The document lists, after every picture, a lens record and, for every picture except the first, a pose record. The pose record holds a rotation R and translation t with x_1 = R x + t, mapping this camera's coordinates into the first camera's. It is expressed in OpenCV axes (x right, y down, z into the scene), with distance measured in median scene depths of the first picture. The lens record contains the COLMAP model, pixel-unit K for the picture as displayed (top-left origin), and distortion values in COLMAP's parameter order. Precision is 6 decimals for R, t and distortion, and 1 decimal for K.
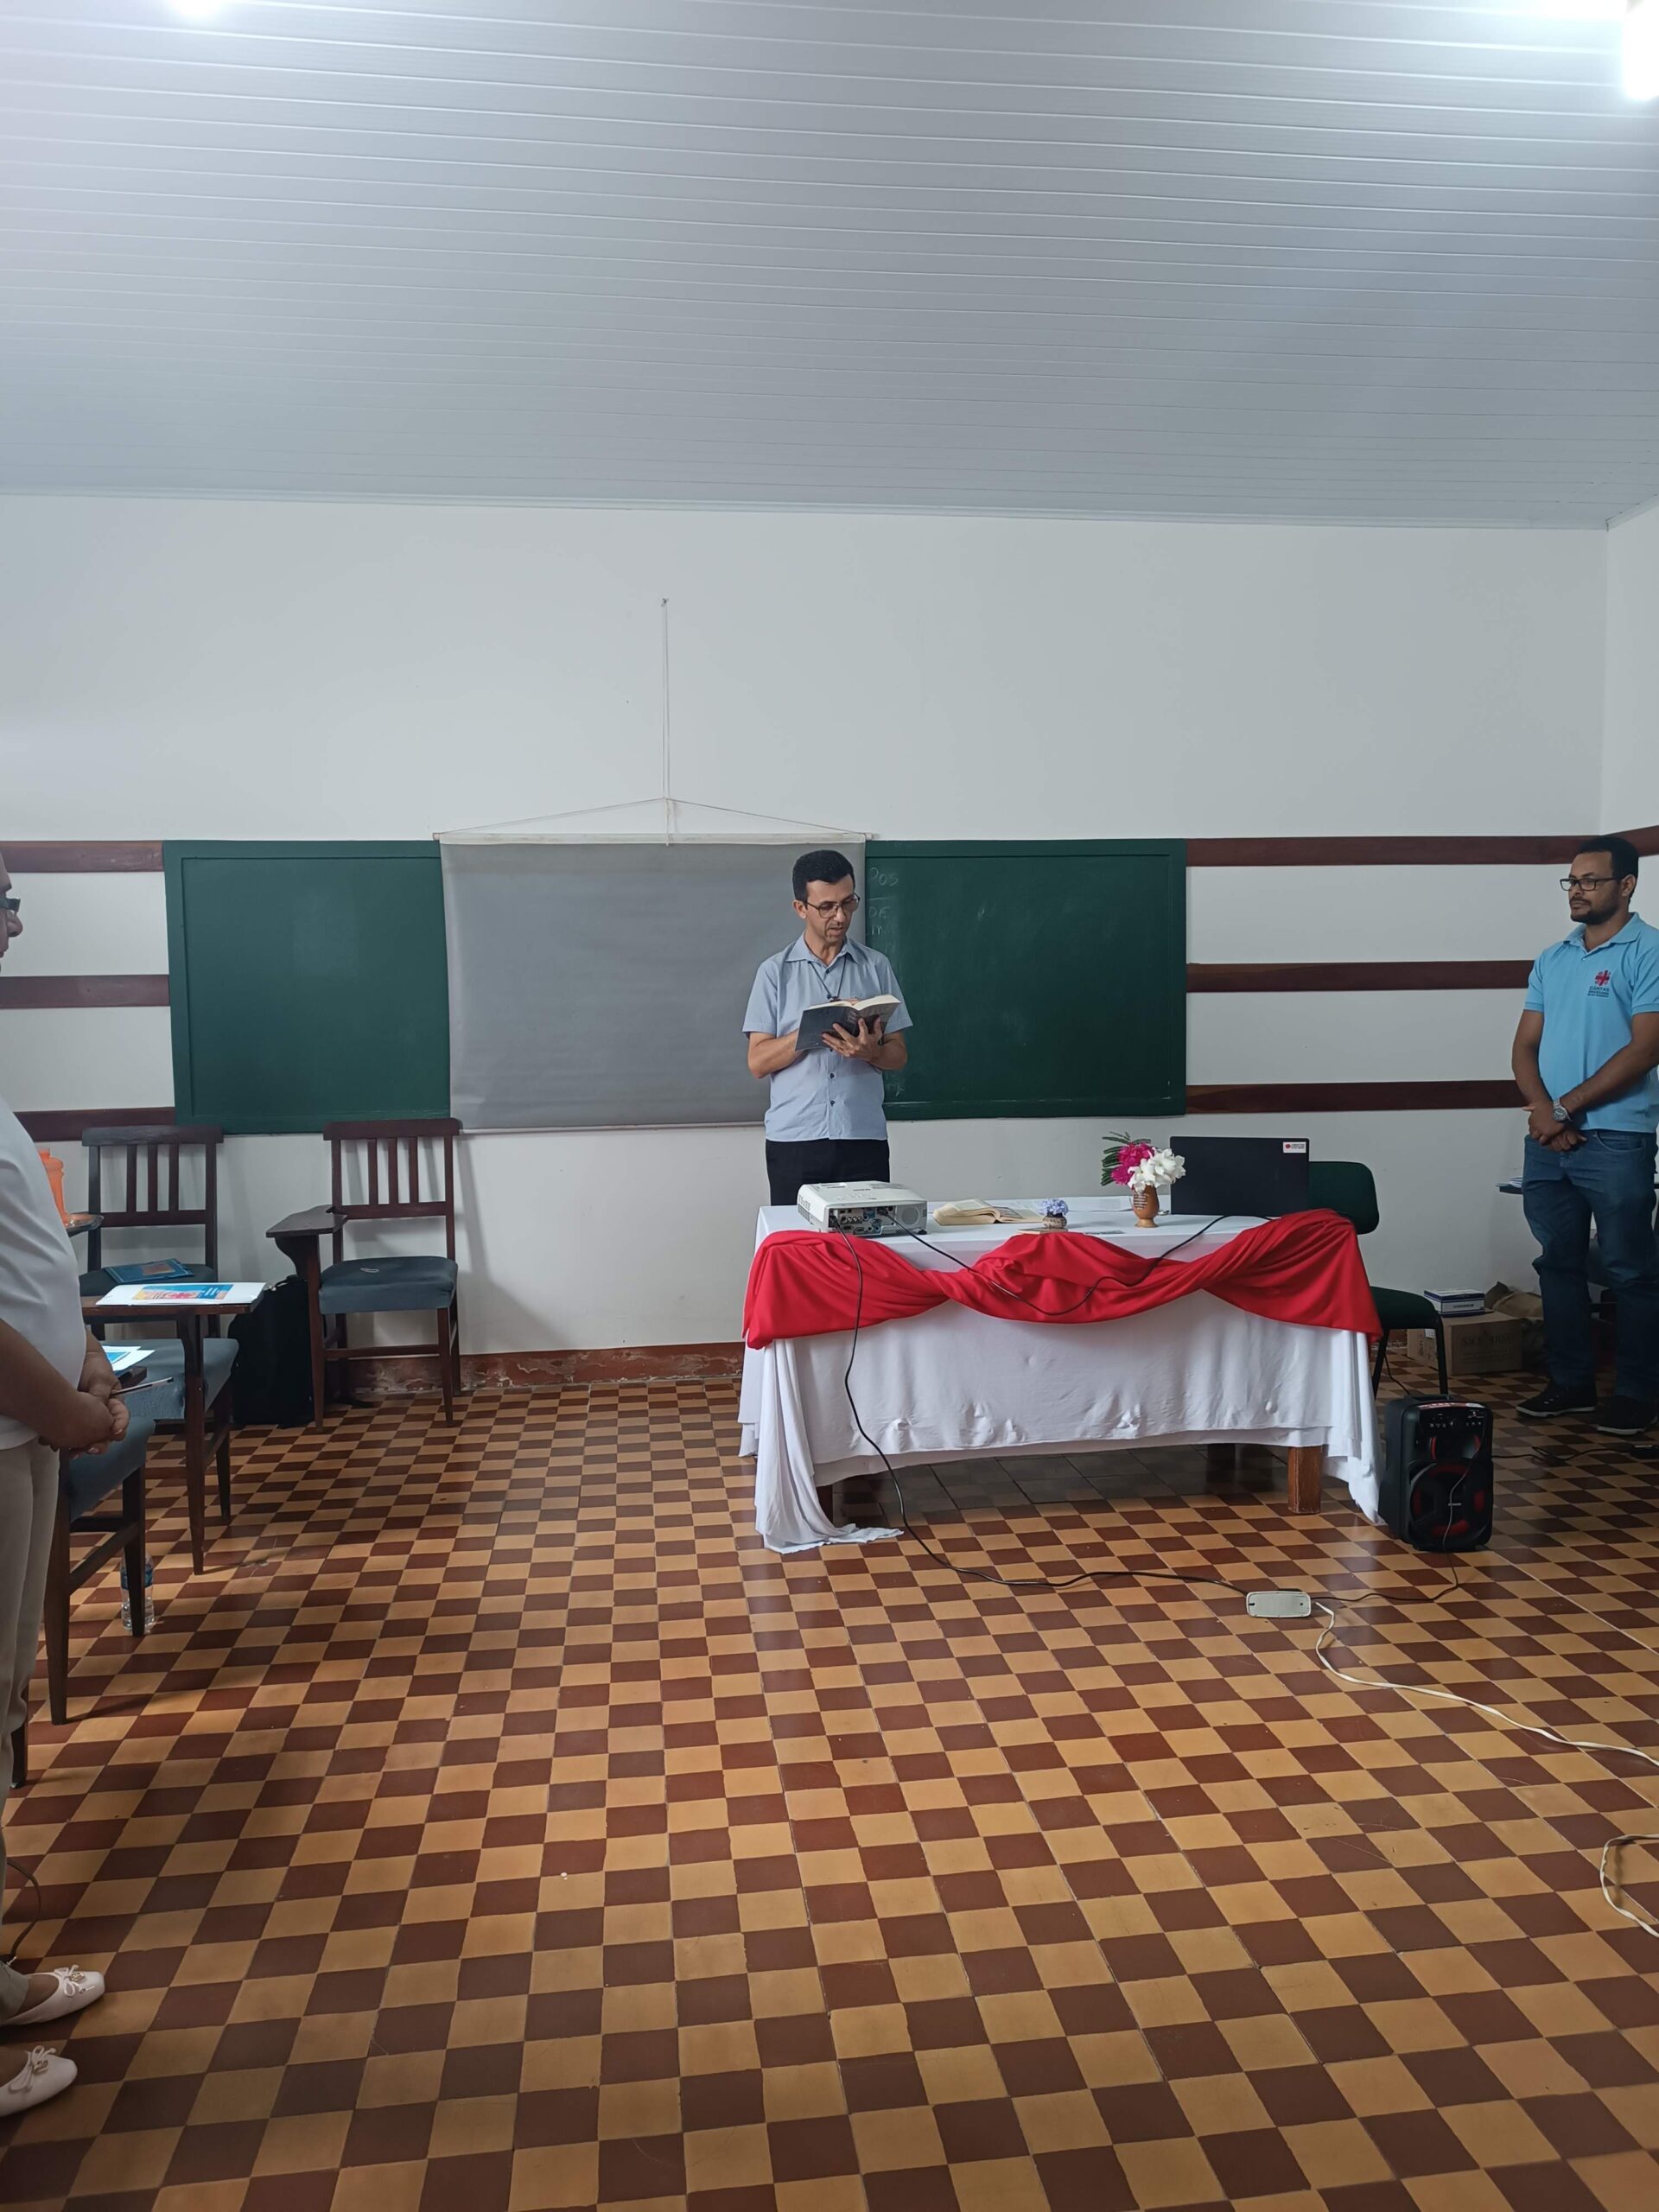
lens RADIAL K [[1624.1, 0, 824.1], [0, 1624.1, 1110.9], [0, 0, 1]] dist [0.019994, -0.013314]
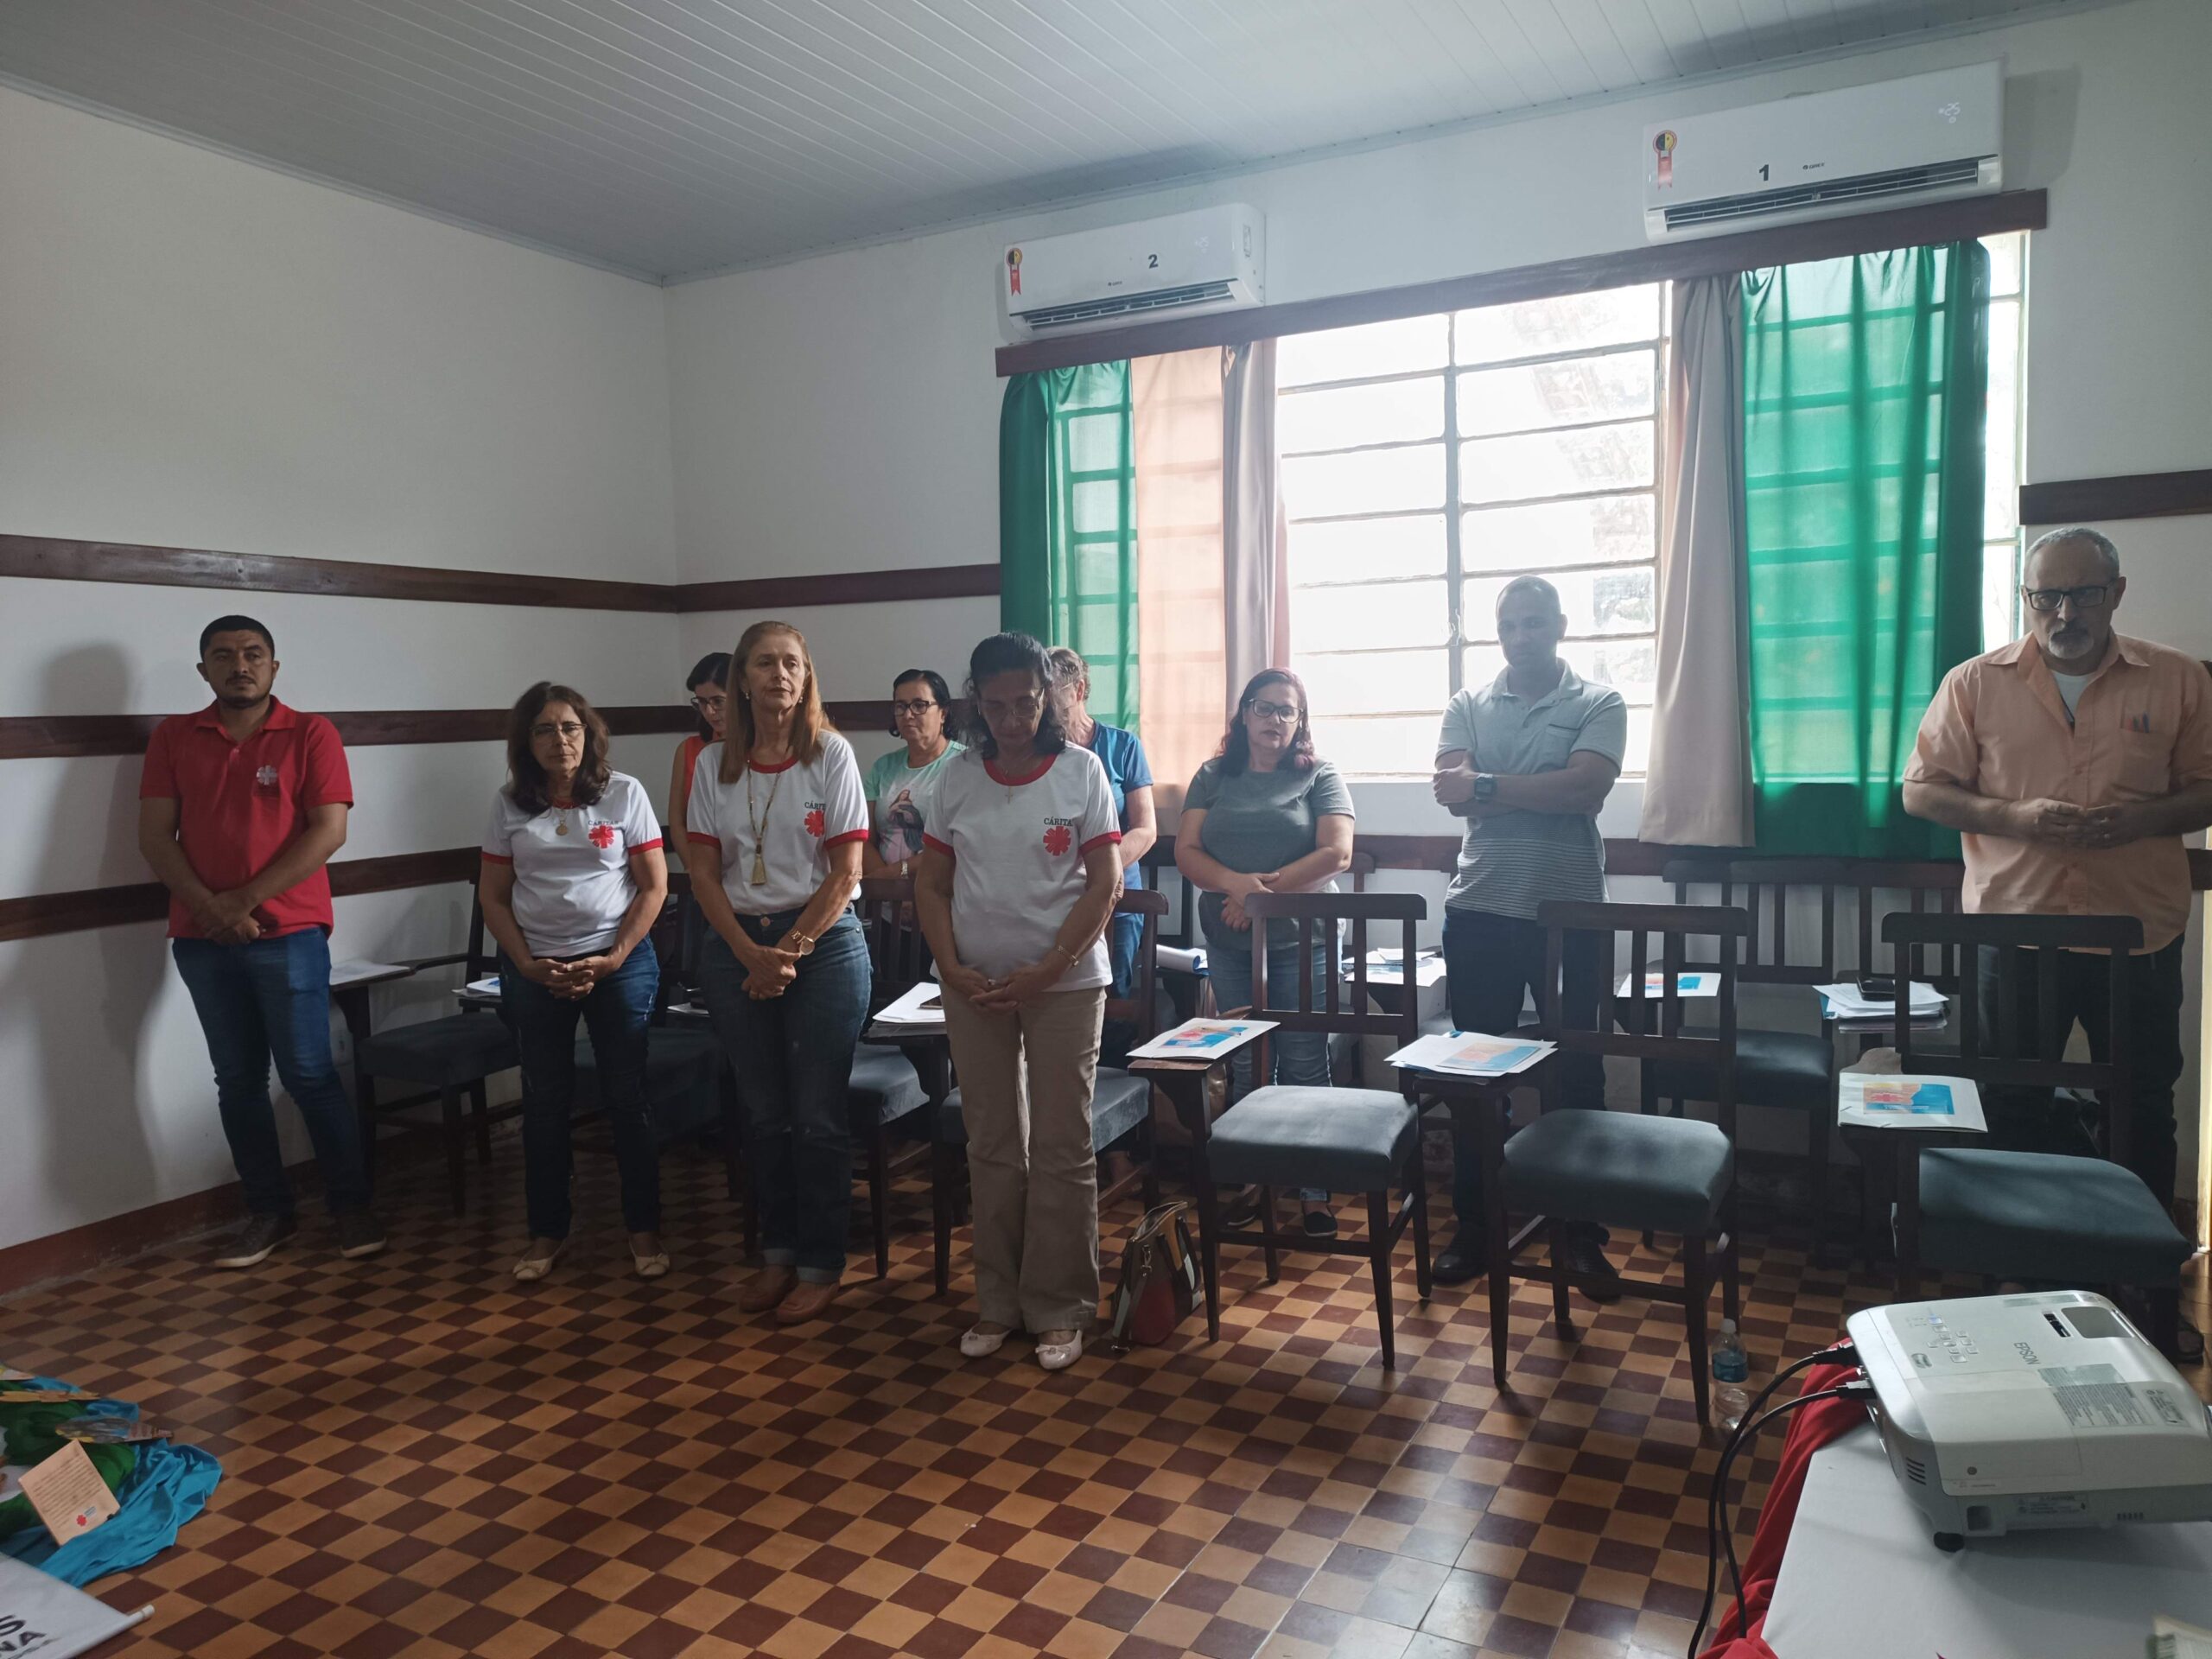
lens RADIAL K [[1624.1, 0, 1083.0], [0, 1624.1, 823.5], [0, 0, 1]] dist [0.019994, -0.013314]
pose [[-0.614722, 0.070403, -0.785595, 0.403276], [-0.020565, 0.994239, 0.105193, -0.078603], [0.788475, 0.080820, -0.609733, 1.085390]]
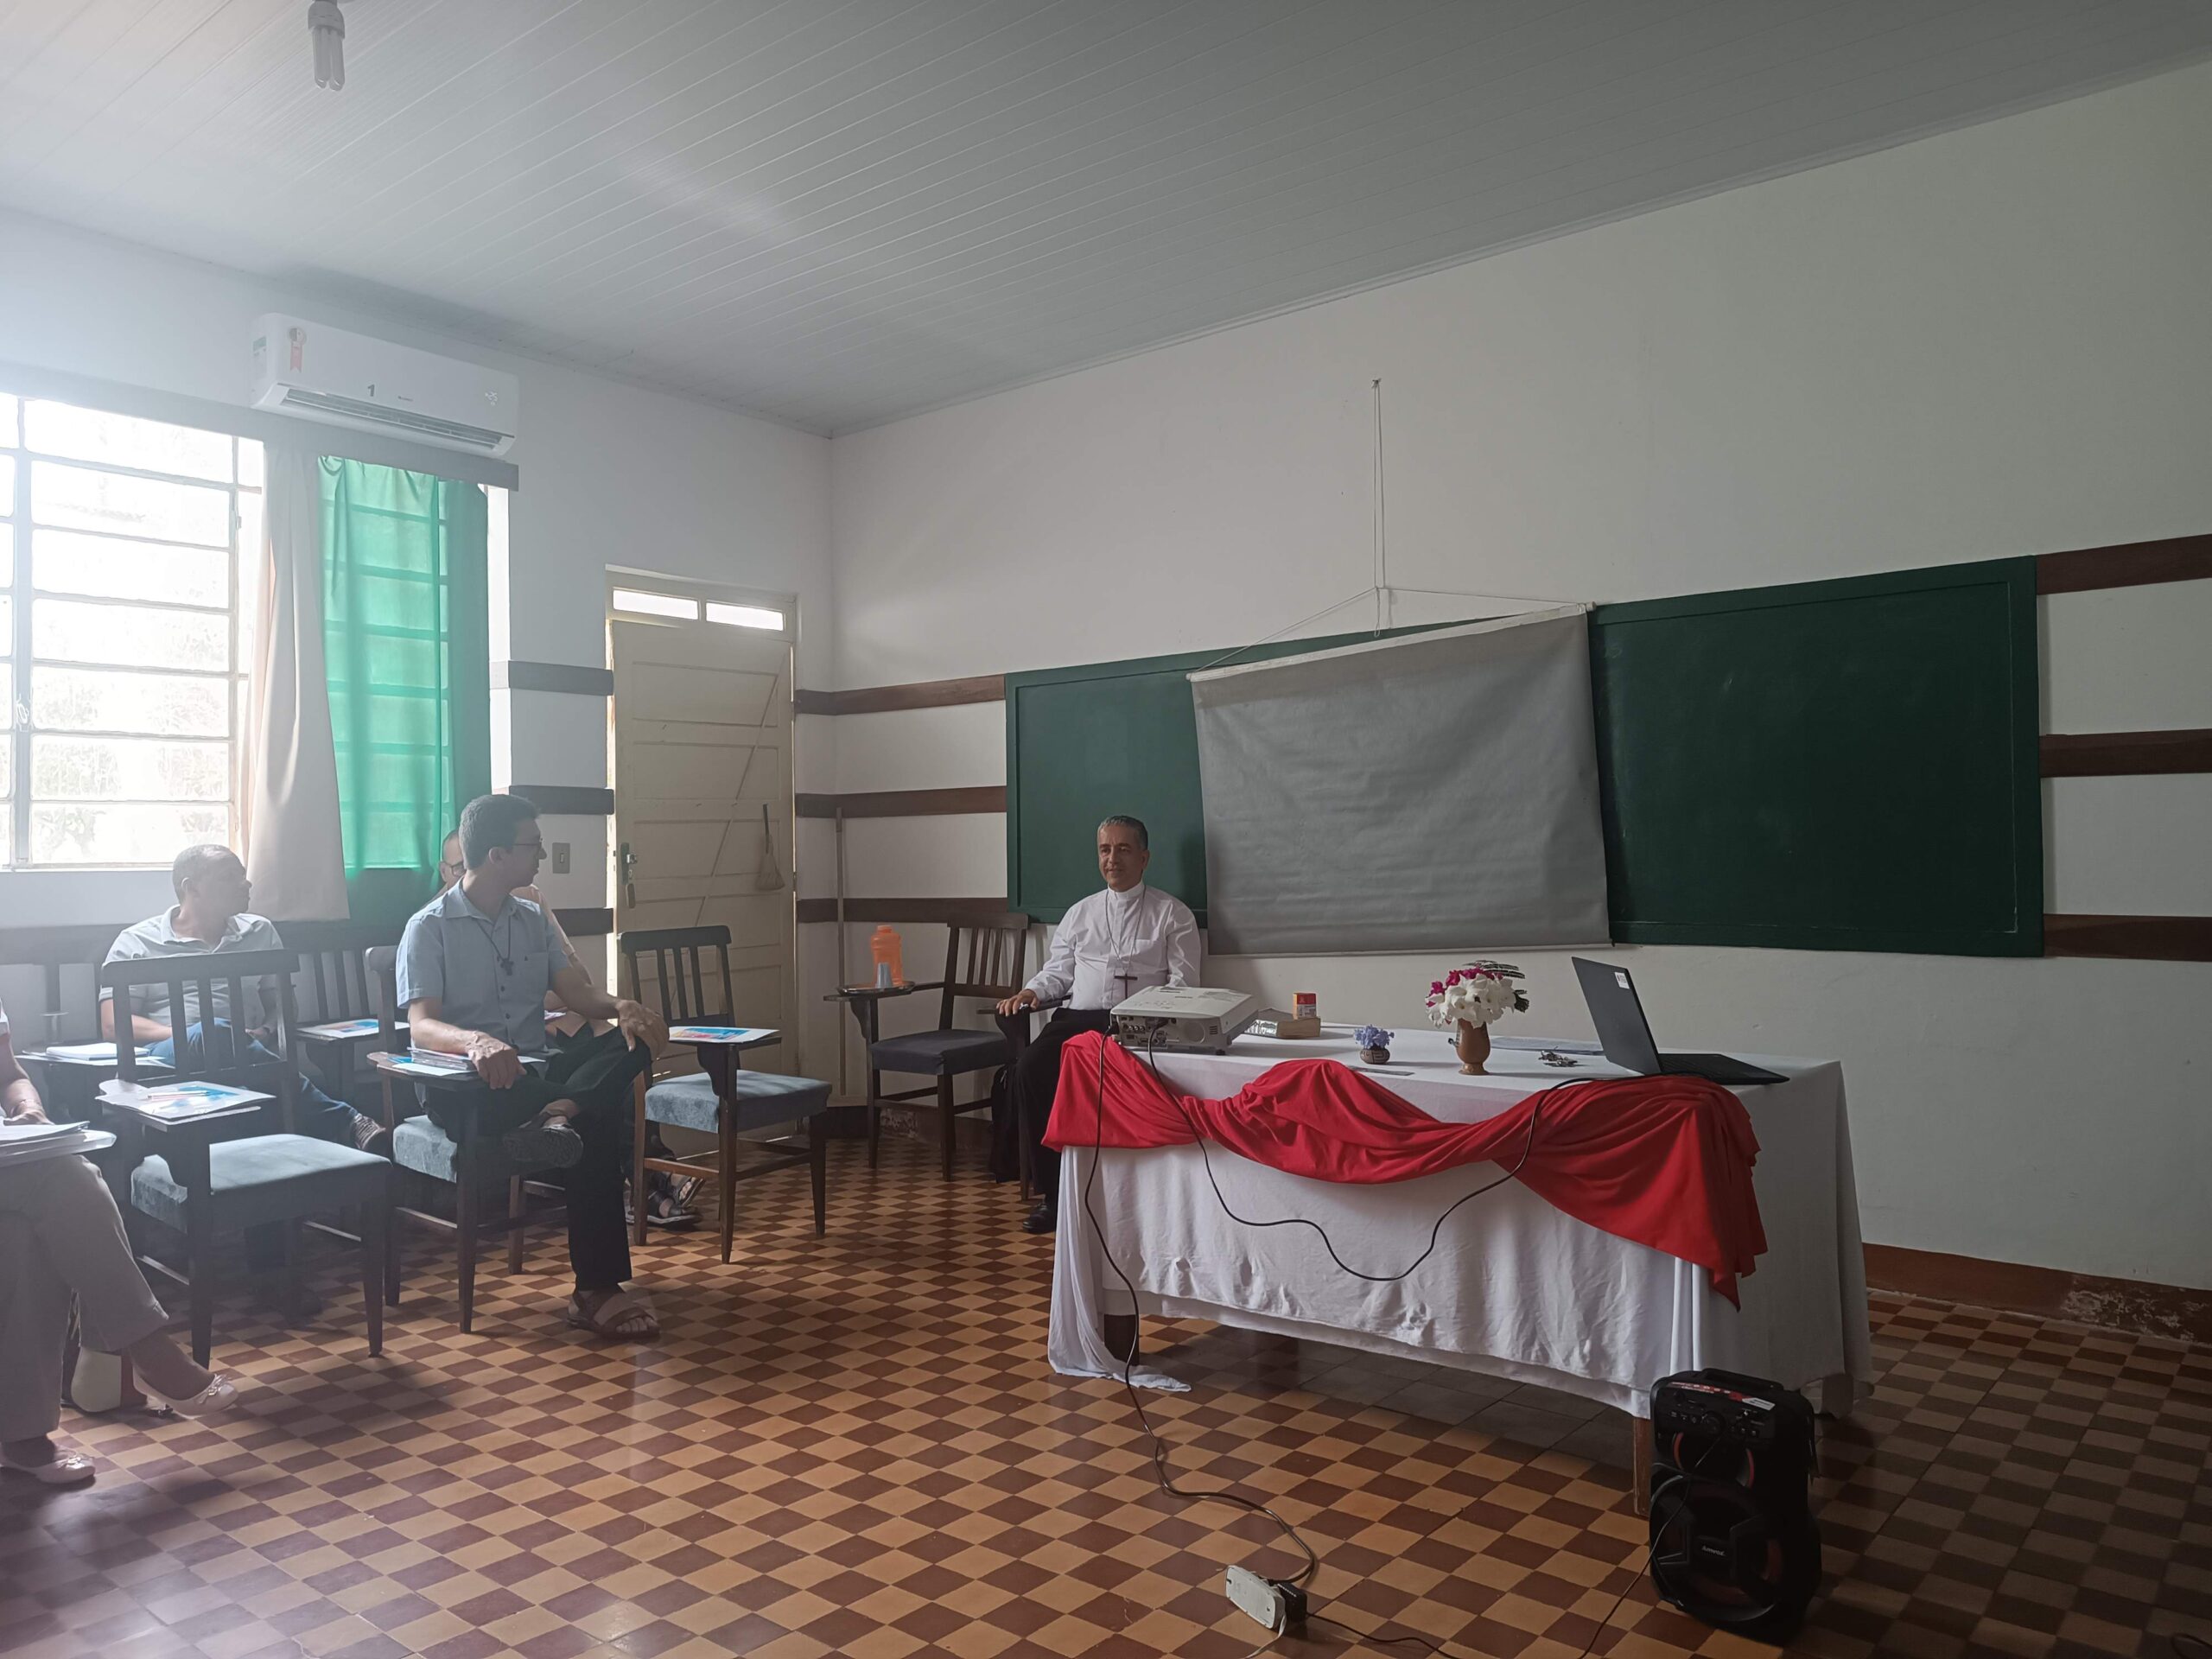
lens RADIAL K [[1624.1, 0, 1119.4], [0, 1624.1, 836.4], [0, 0, 1]] dist [0.019994, -0.013314]
pose [[0.665144, -0.000735, -0.746715, 0.686666], [-0.048167, 0.997875, -0.043887, 0.000667], [0.745160, 0.065159, 0.663695, 0.369086]]
